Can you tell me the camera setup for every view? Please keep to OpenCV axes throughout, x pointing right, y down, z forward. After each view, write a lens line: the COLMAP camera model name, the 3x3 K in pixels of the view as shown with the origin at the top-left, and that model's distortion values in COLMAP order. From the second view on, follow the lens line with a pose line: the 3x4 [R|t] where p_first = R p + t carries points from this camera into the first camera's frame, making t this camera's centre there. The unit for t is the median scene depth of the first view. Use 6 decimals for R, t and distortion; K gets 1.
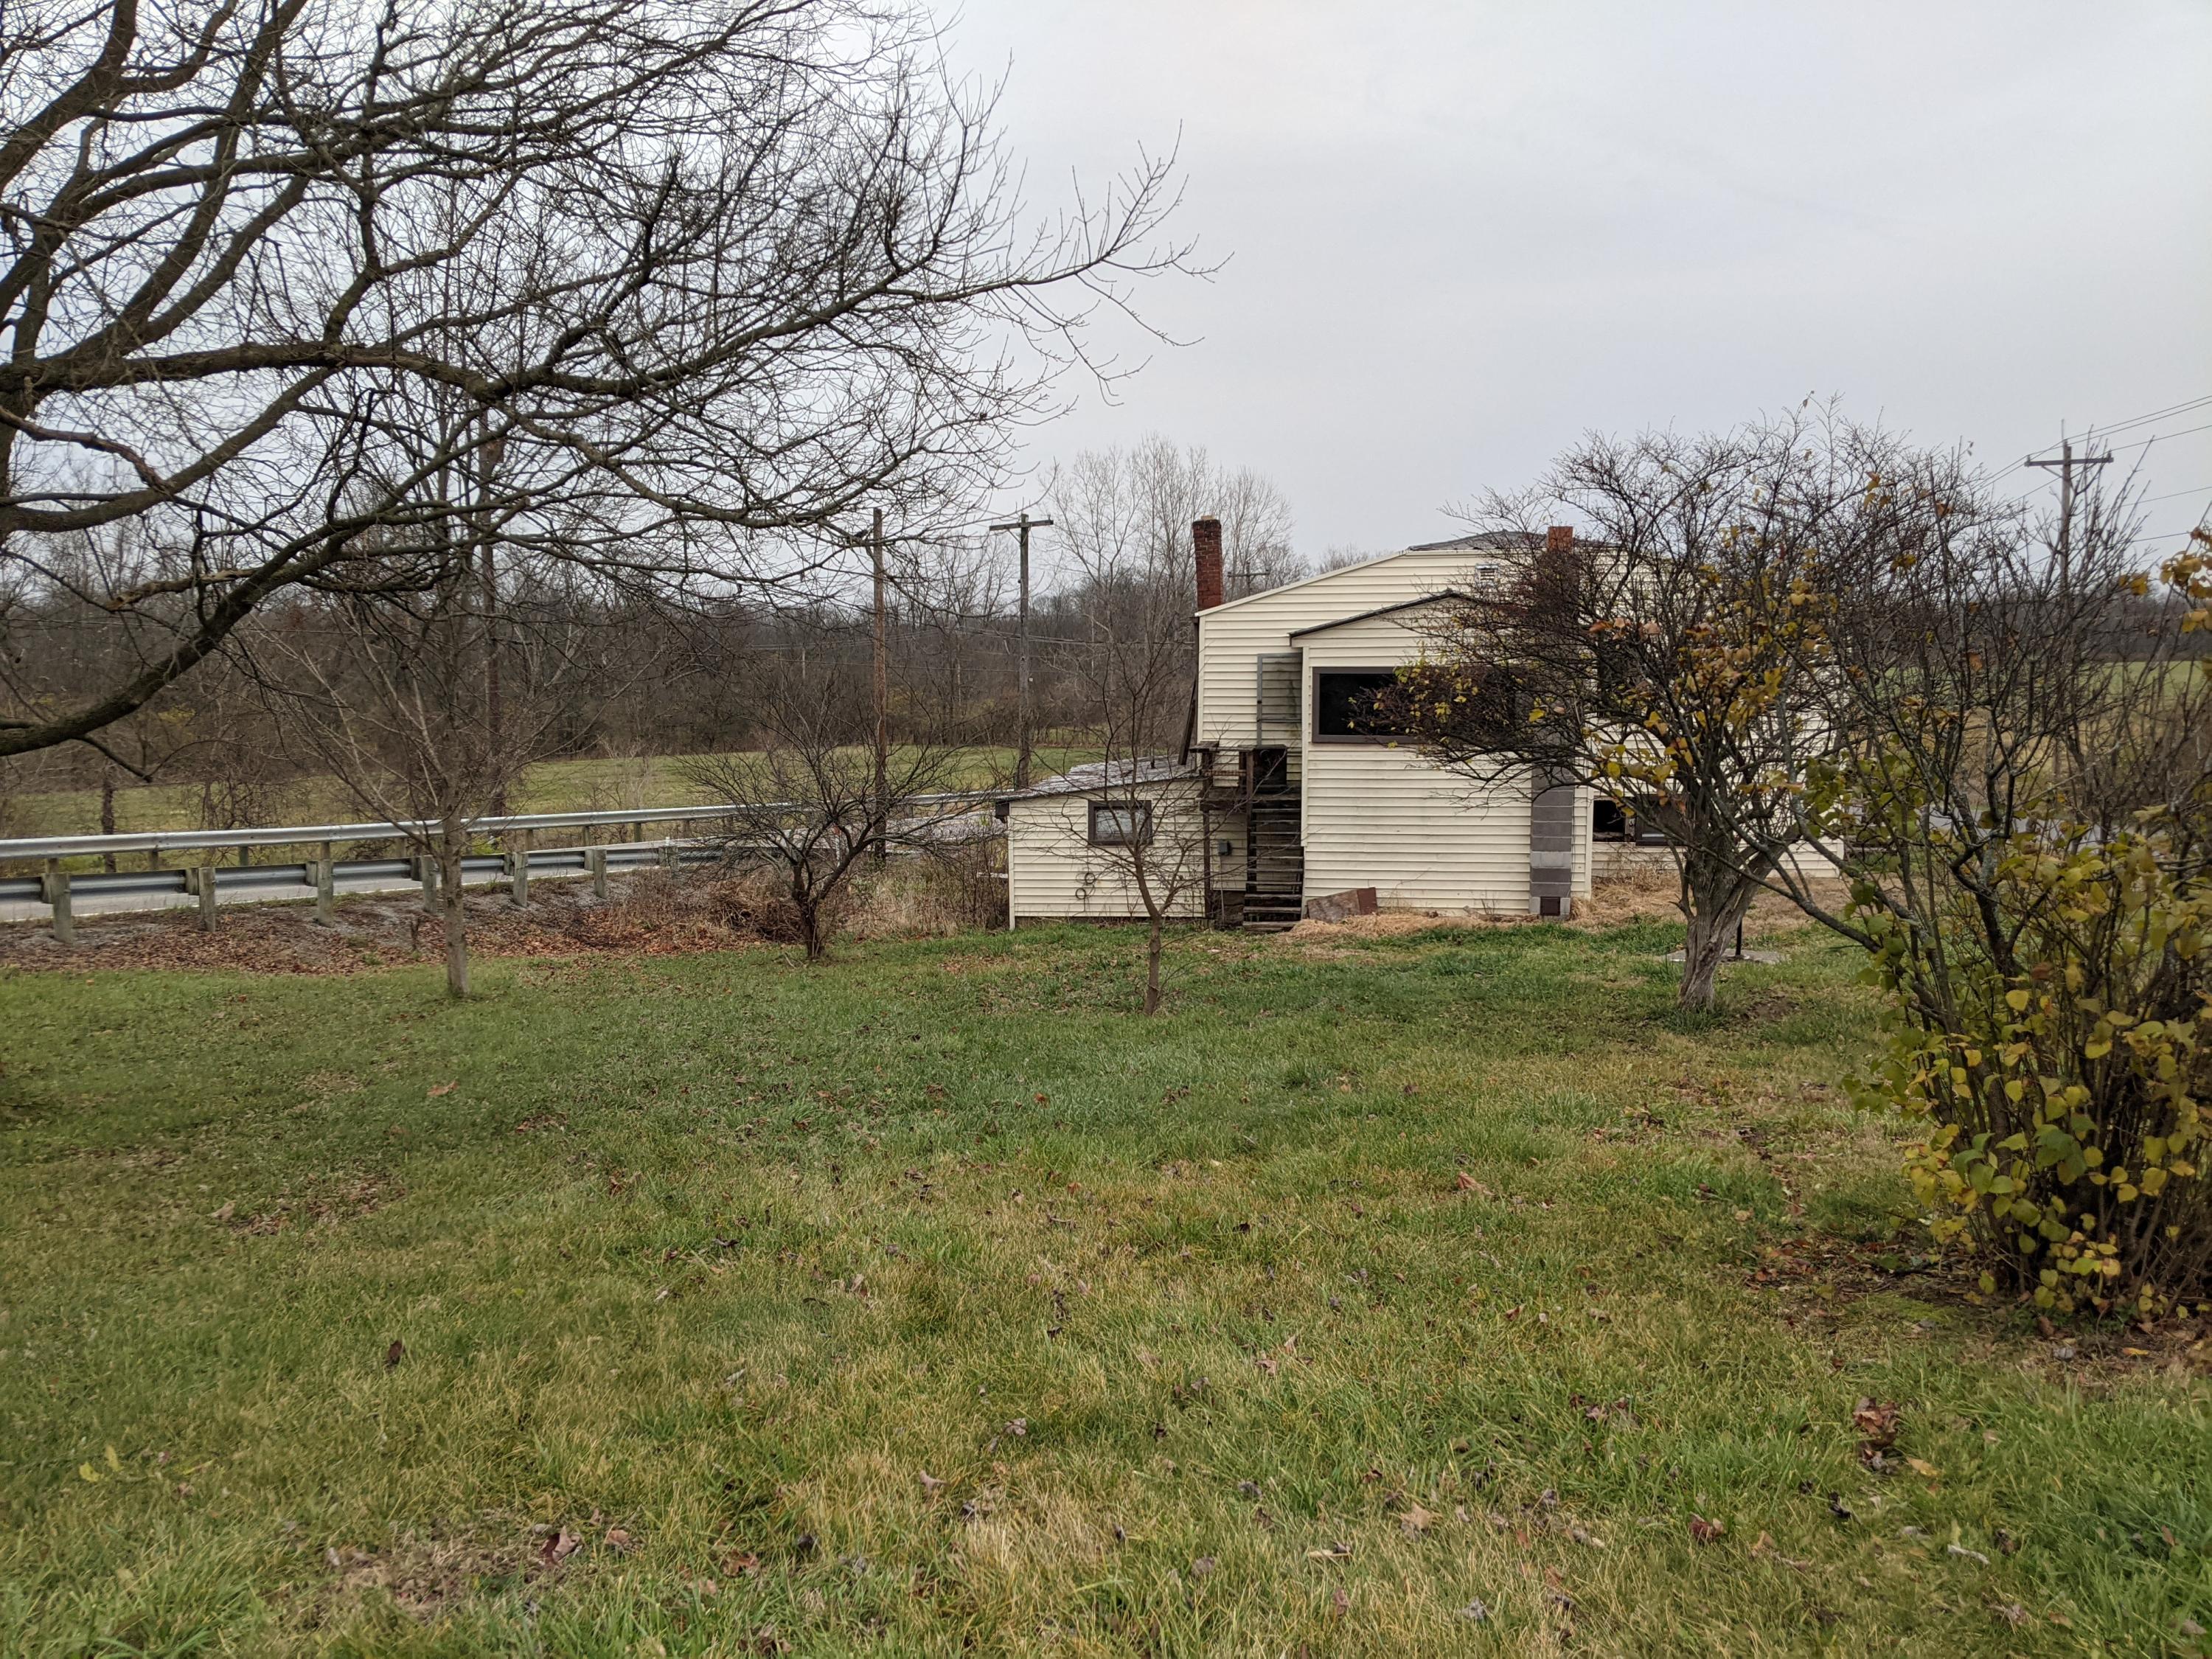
lens RADIAL K [[1755.0, 0, 1101.6], [0, 1755.0, 837.7], [0, 0, 1]] dist [0.093211, -0.152111]
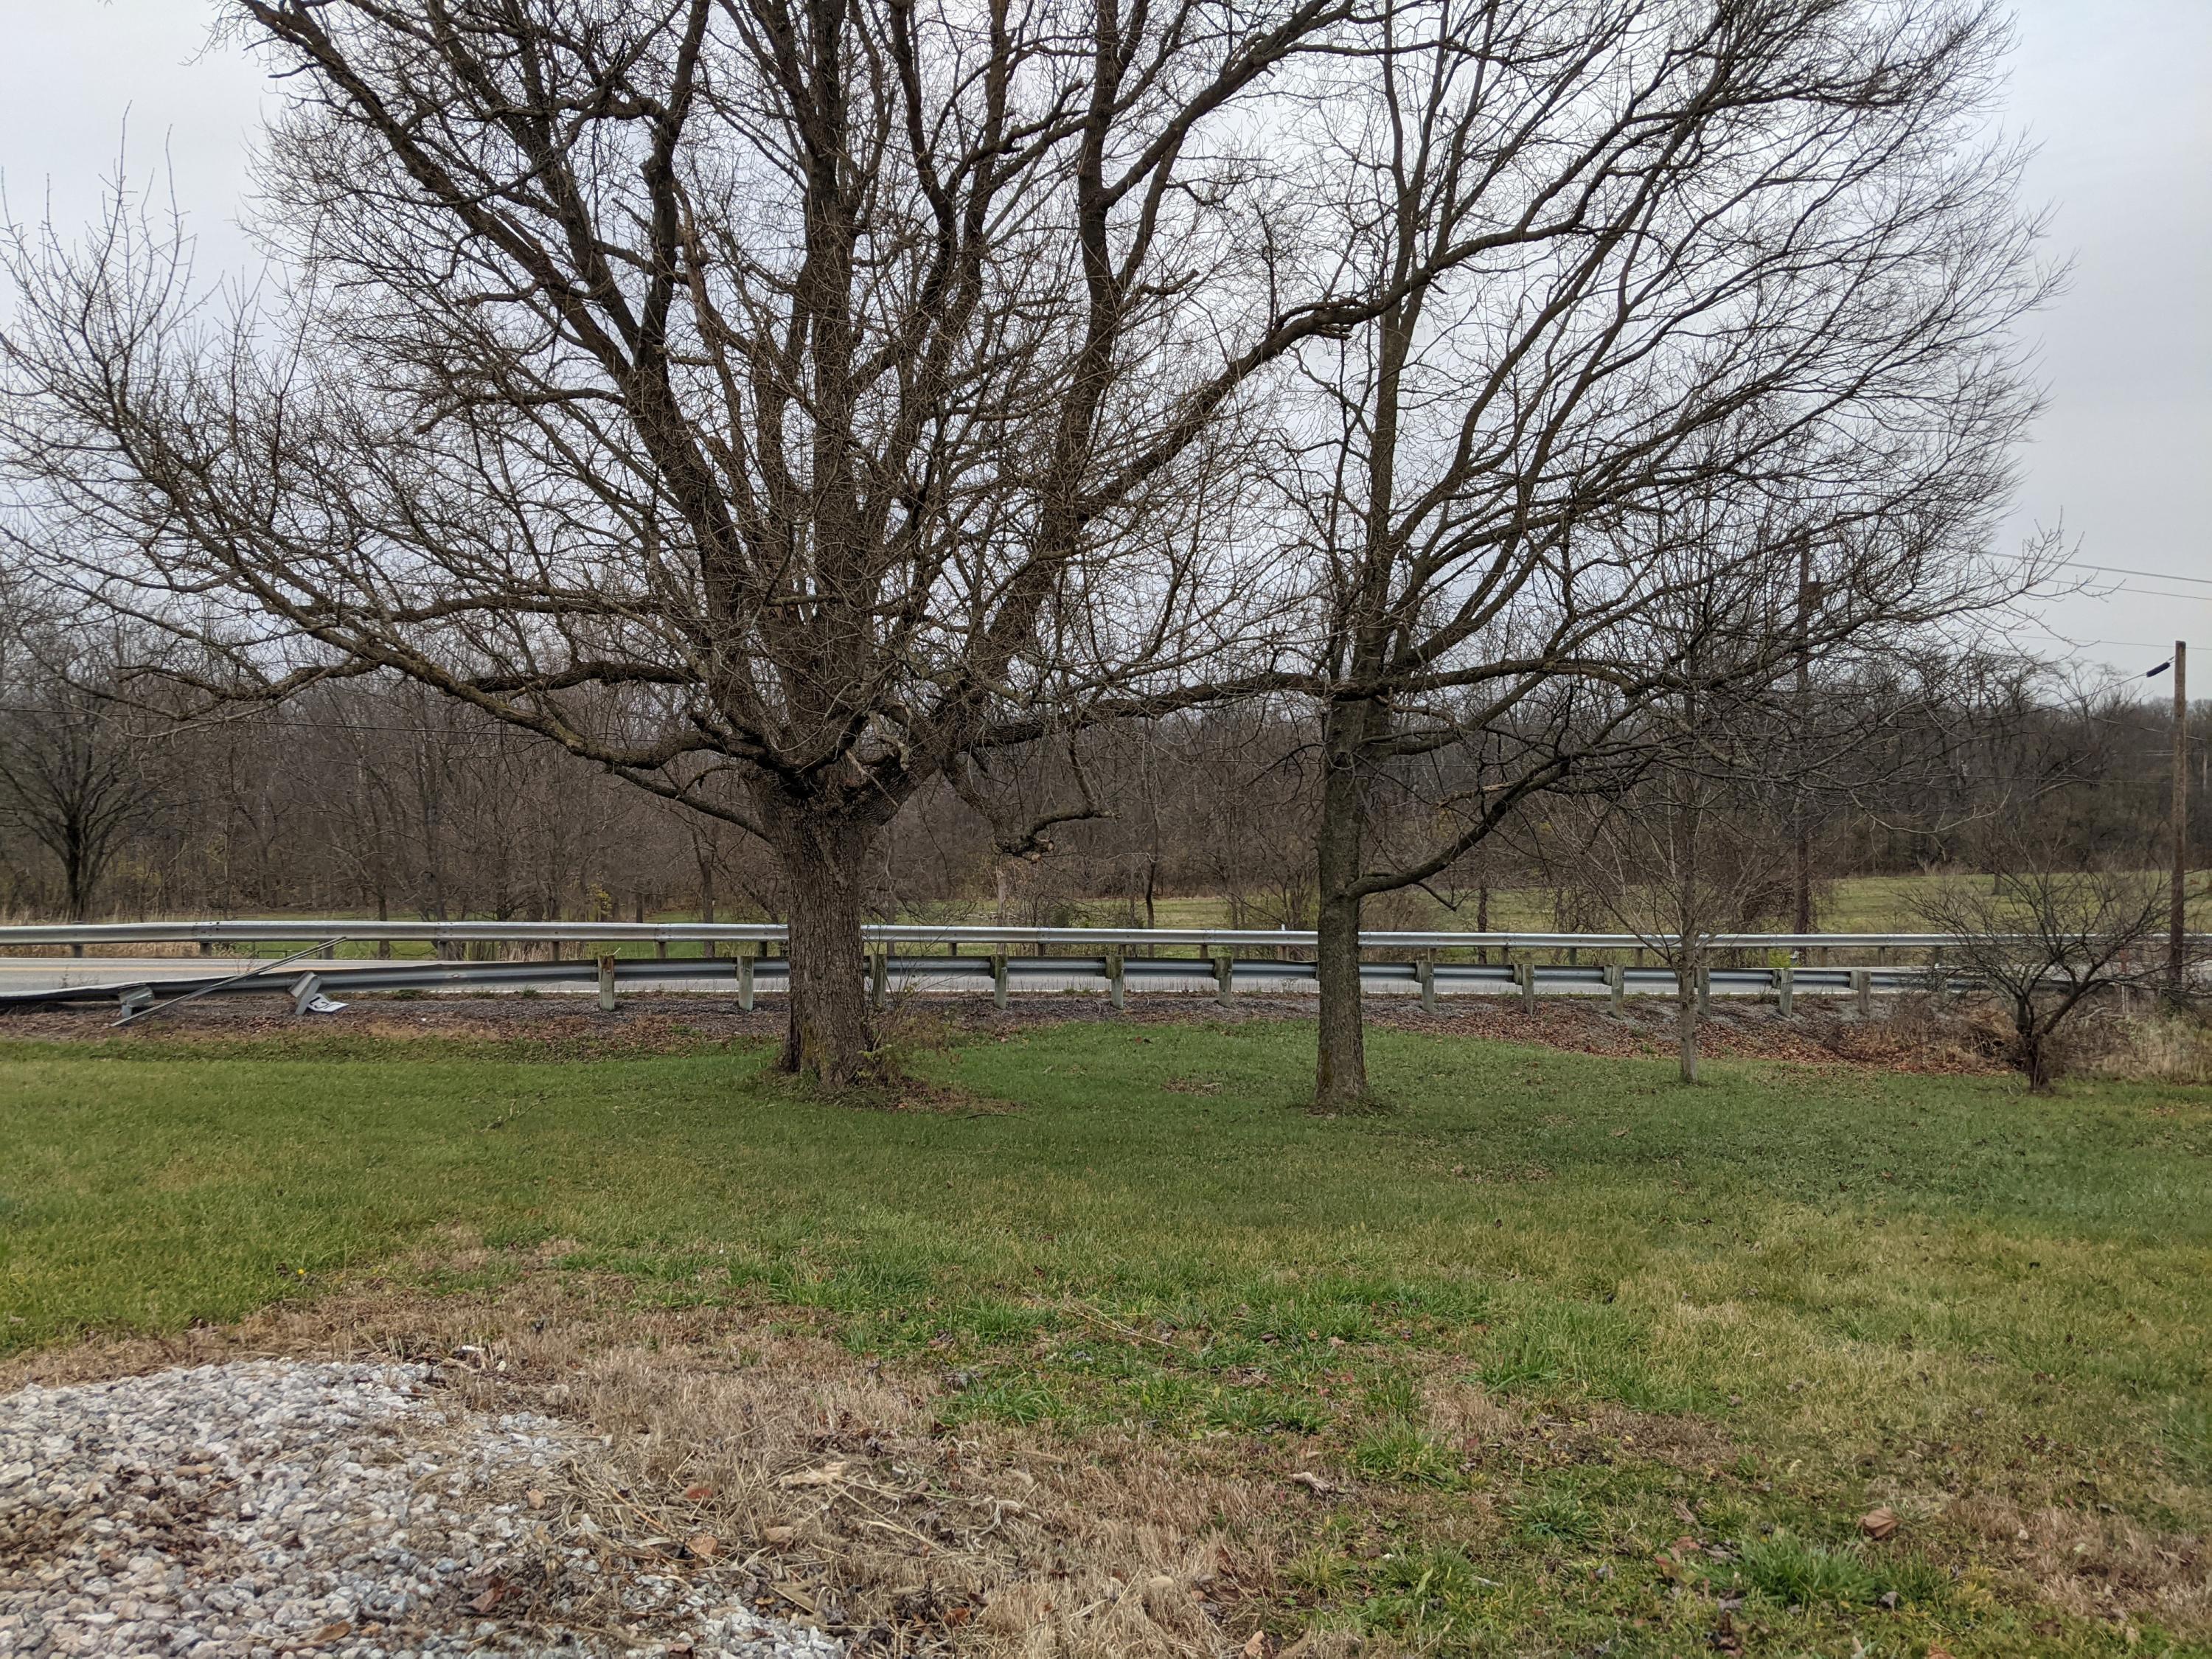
lens RADIAL K [[1755.0, 0, 1101.6], [0, 1755.0, 837.7], [0, 0, 1]] dist [0.093211, -0.152111]
pose [[0.741654, 0.018750, -0.670521, 0.120258], [-0.058809, 0.997578, -0.037152, -0.008624], [0.668200, 0.066986, 0.740960, -0.160332]]
